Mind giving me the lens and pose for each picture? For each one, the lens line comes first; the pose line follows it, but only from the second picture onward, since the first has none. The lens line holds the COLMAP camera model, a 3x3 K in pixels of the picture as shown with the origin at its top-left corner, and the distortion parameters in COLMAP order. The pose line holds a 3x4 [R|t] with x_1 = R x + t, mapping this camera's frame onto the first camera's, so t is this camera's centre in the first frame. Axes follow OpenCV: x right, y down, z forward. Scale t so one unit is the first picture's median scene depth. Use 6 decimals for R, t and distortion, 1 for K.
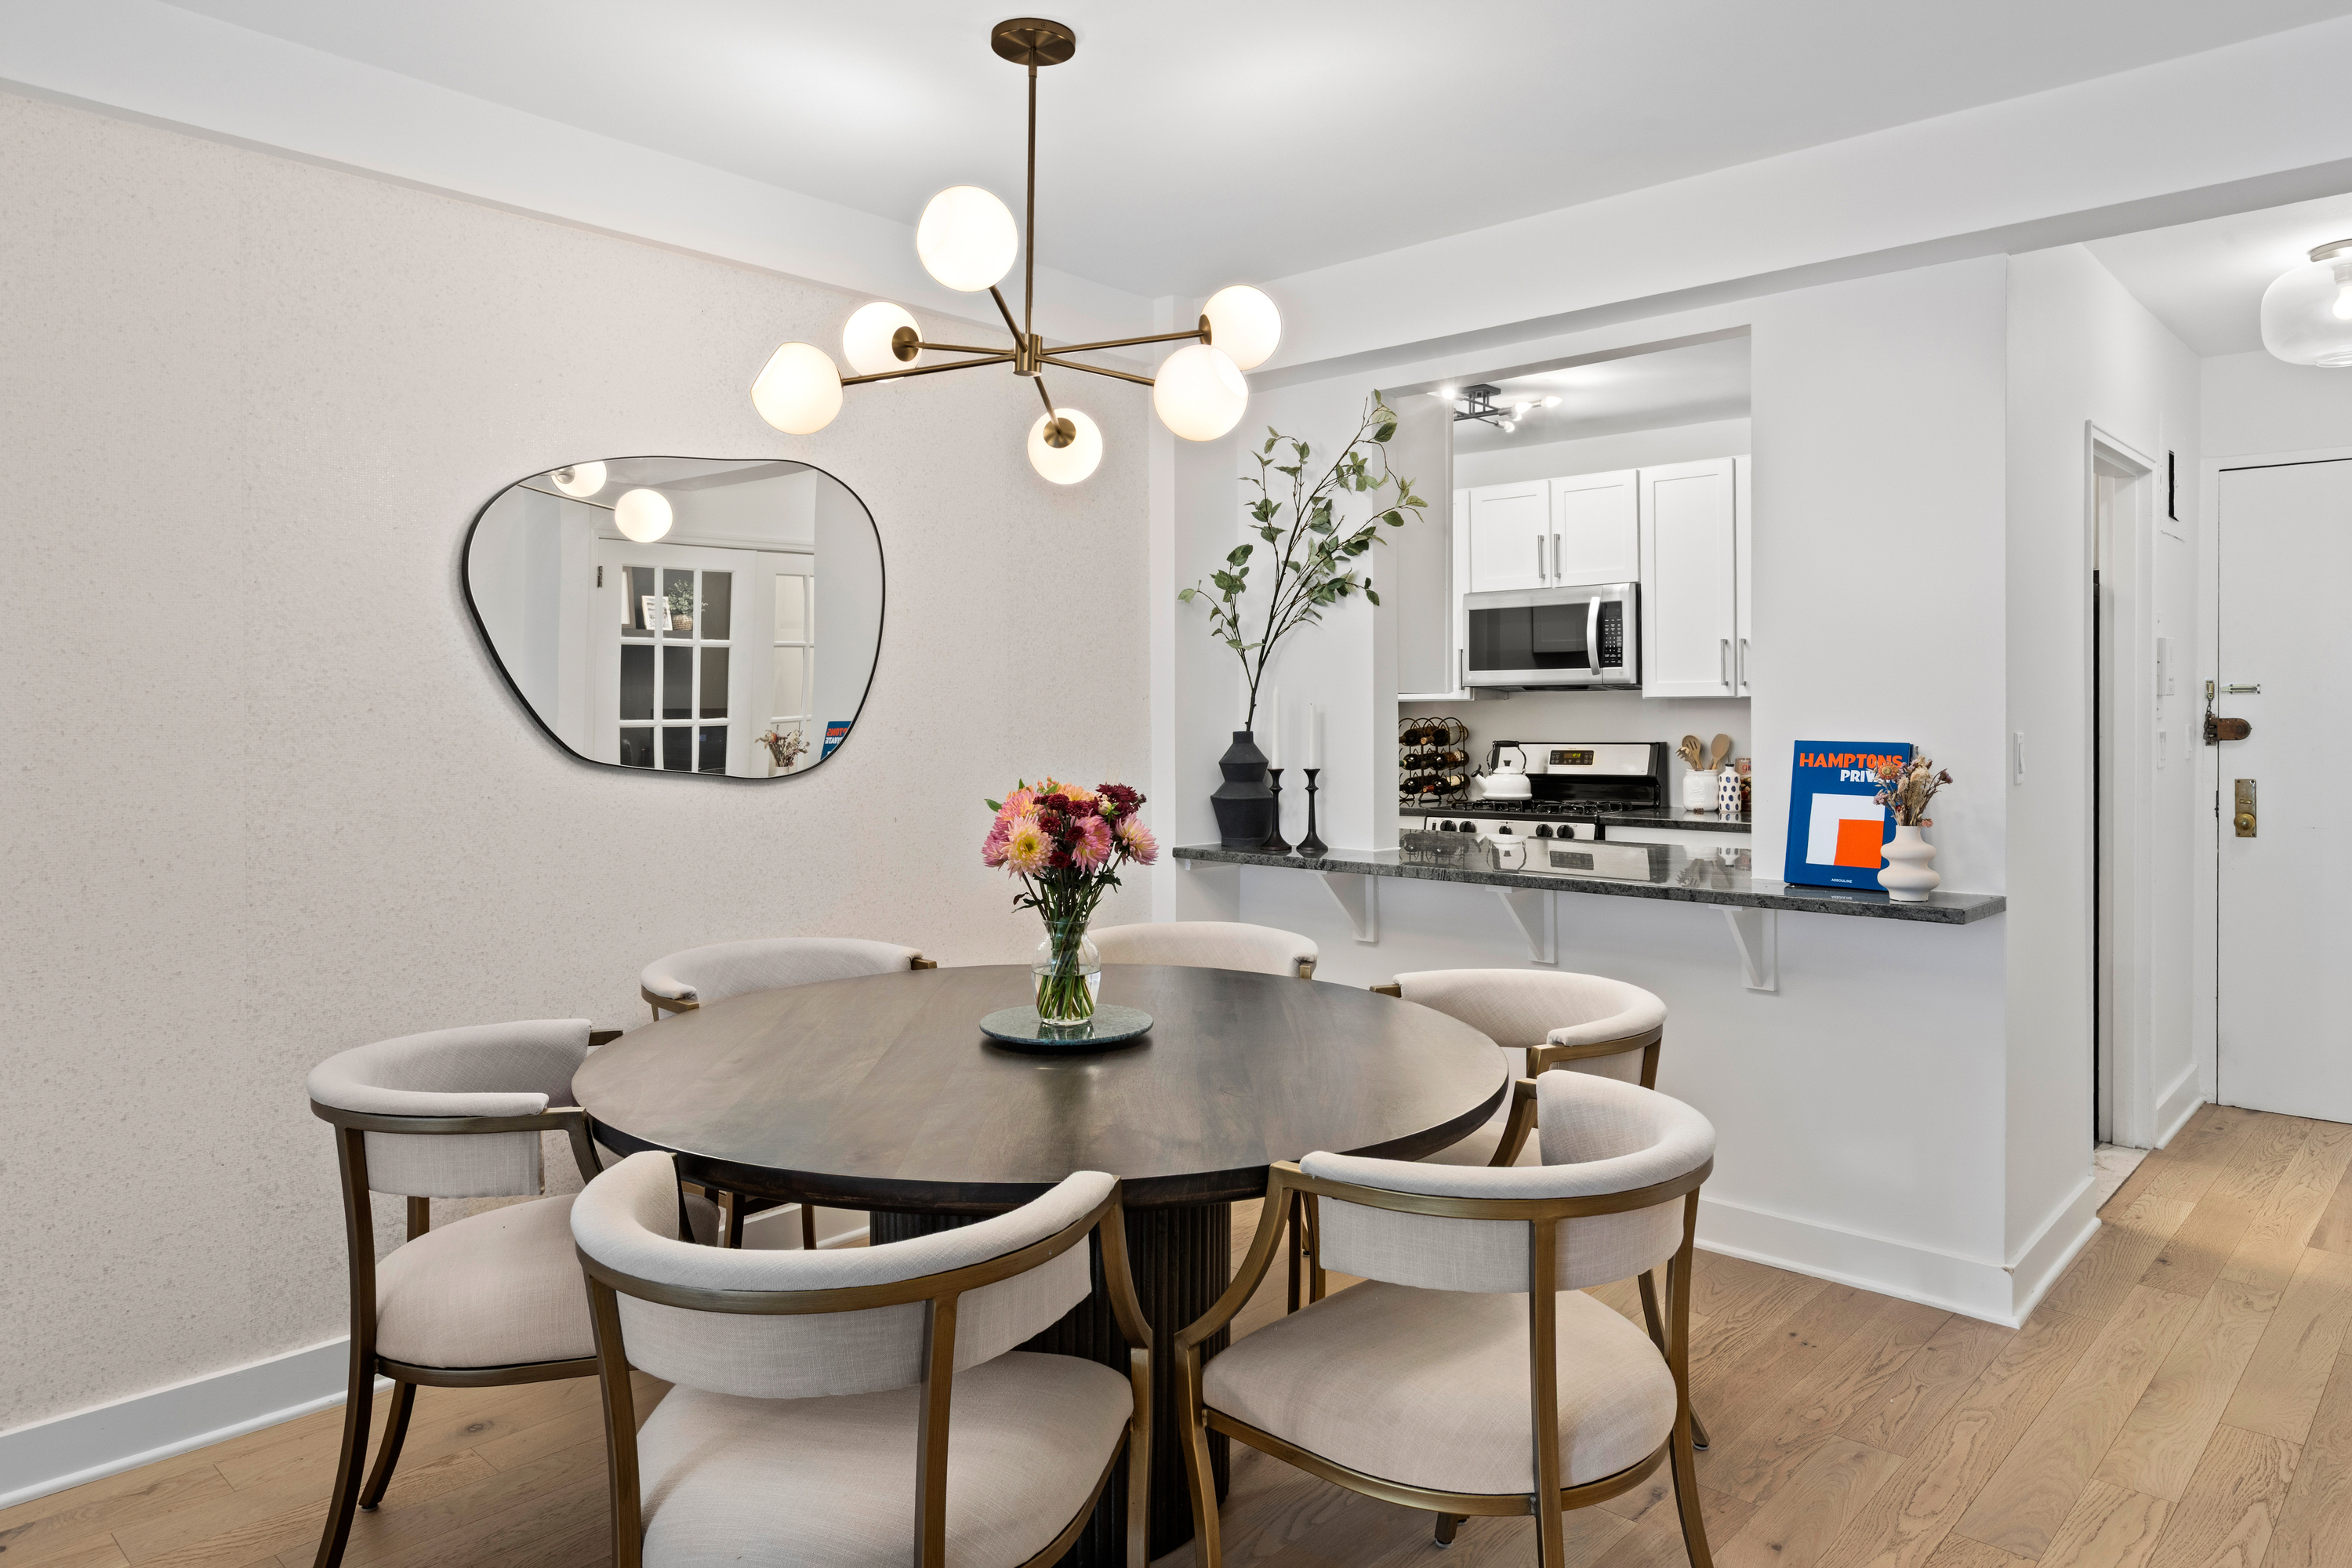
lens RADIAL K [[1527.8, 0, 1178.5], [0, 1527.8, 736.8], [0, 0, 1]] dist [-0.002013, -0.000452]
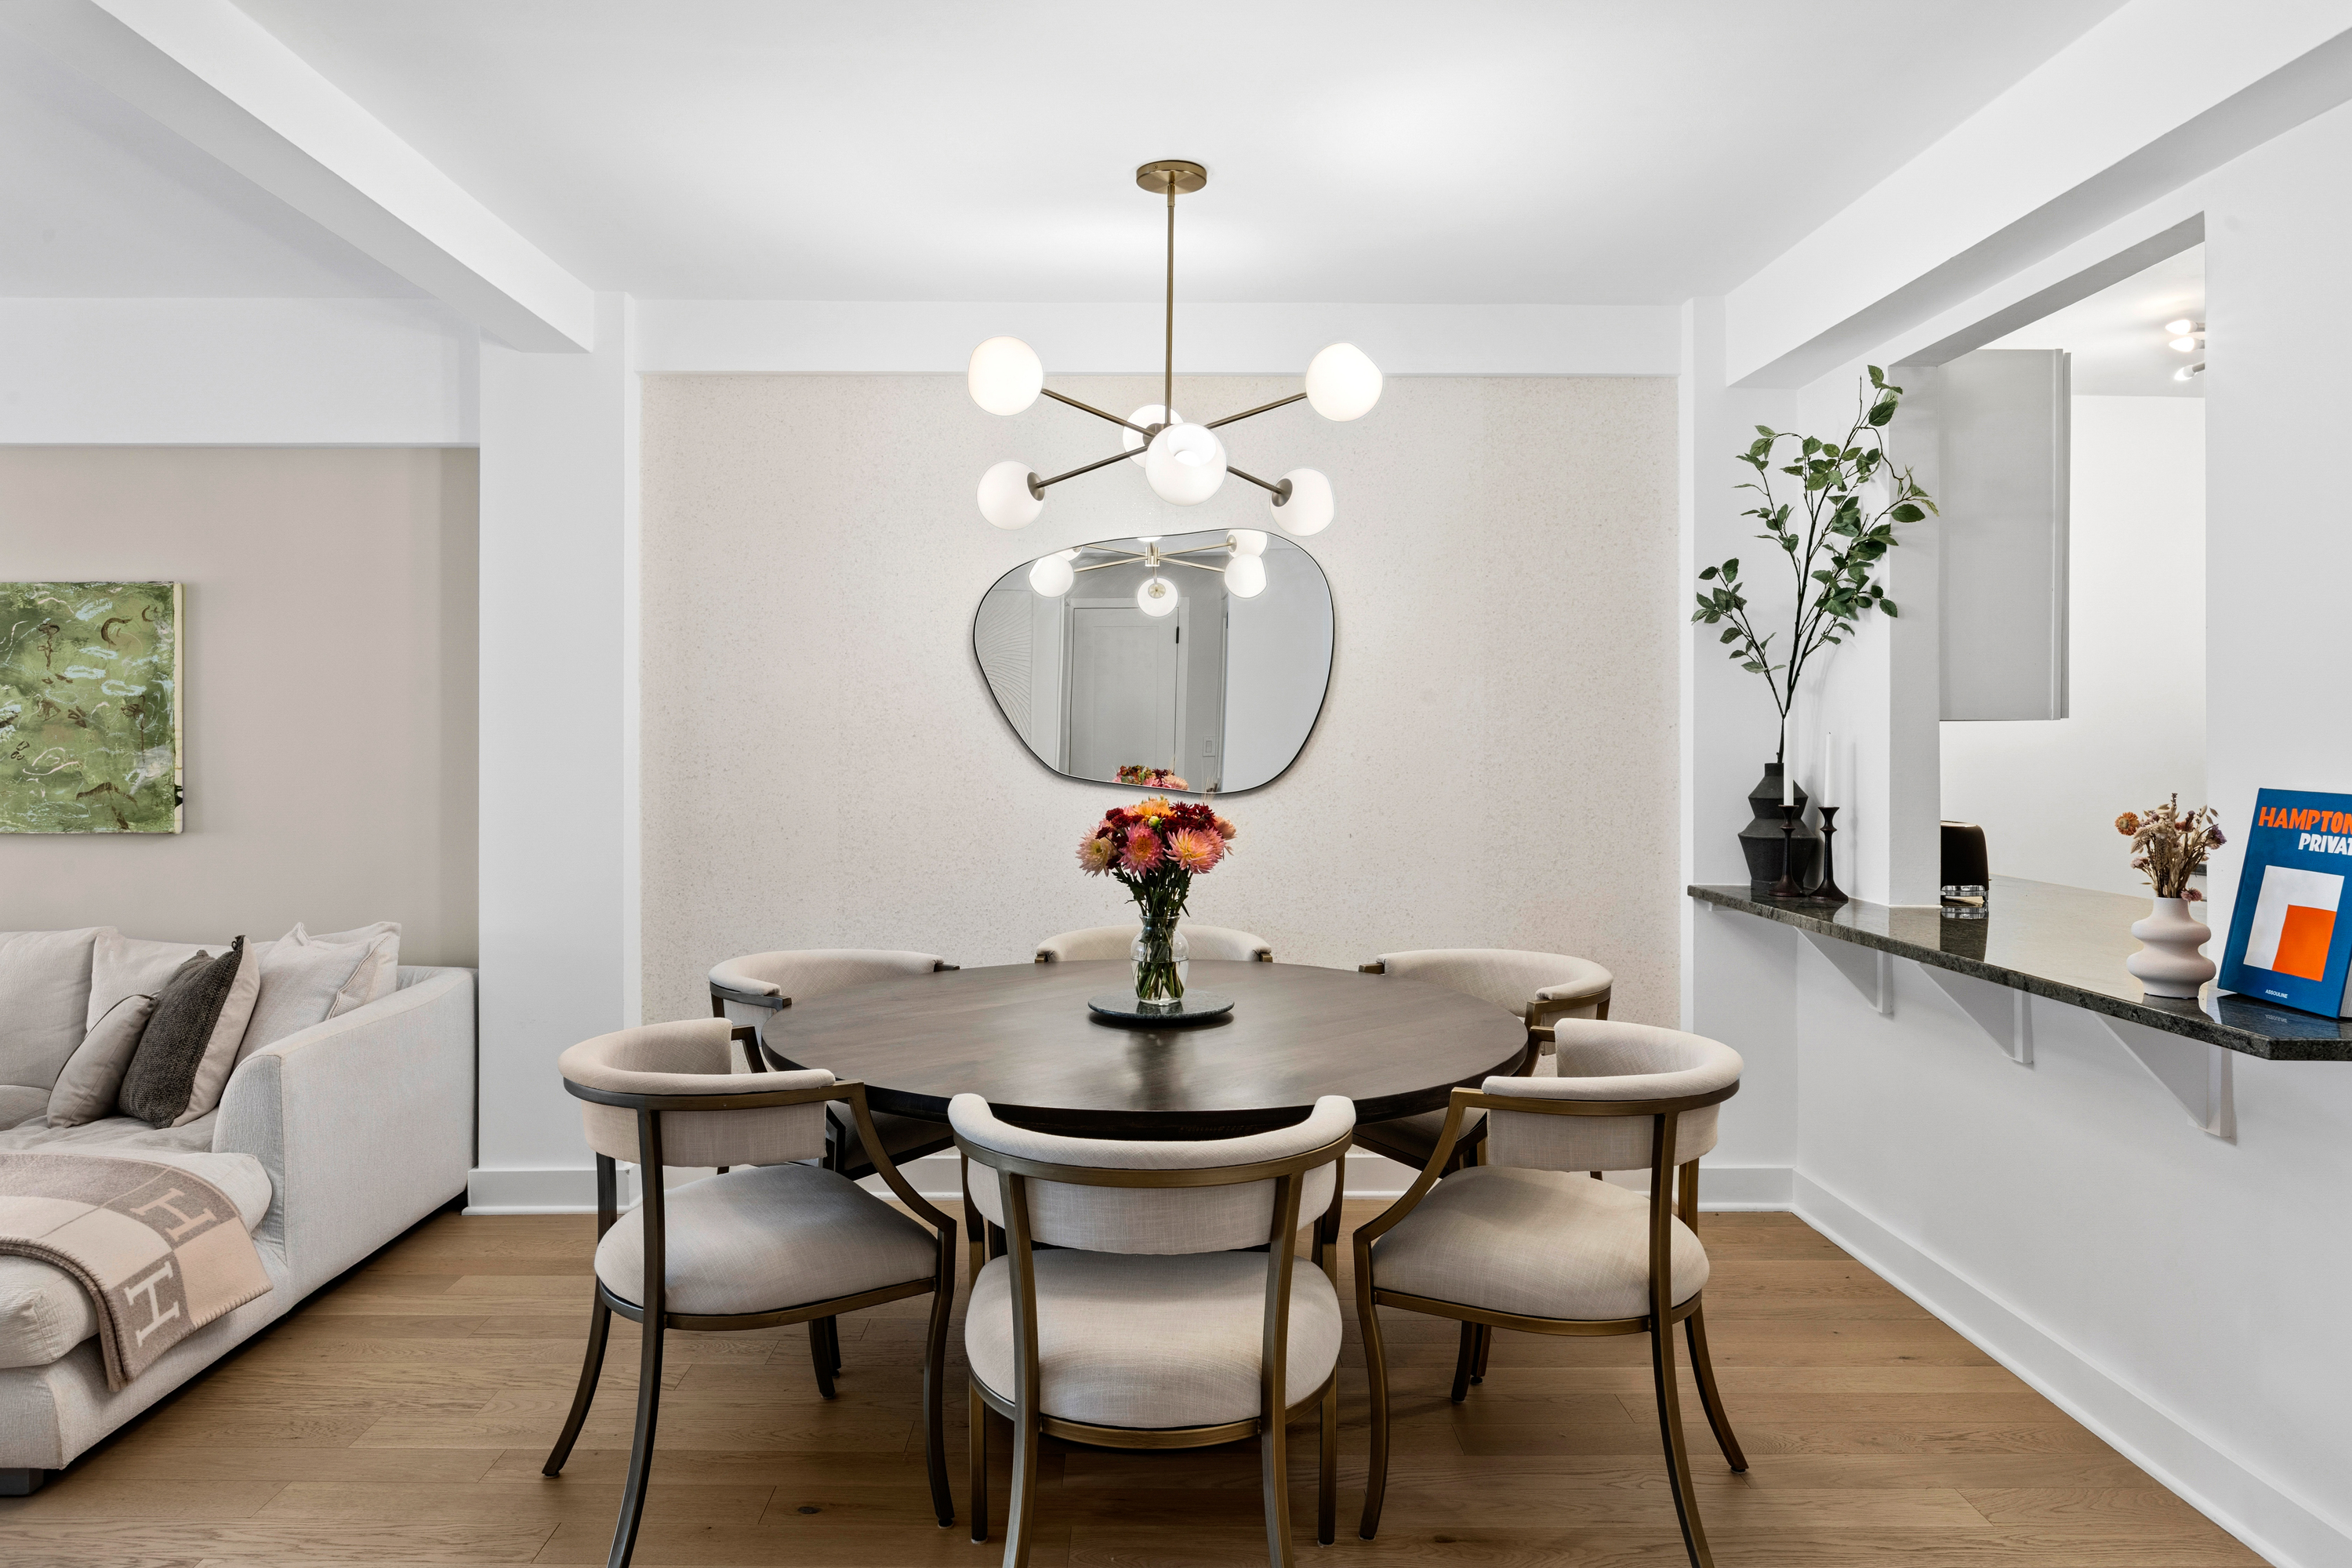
lens RADIAL K [[1575.4, 0, 1181.7], [0, 1575.4, 733.6], [0, 0, 1]] dist [0.007708, 0.000894]
pose [[0.654513, 0.004202, -0.756039, 0.541064], [-0.017839, 0.999792, -0.009887, -0.005750], [0.755840, 0.019958, 0.654452, 0.135729]]
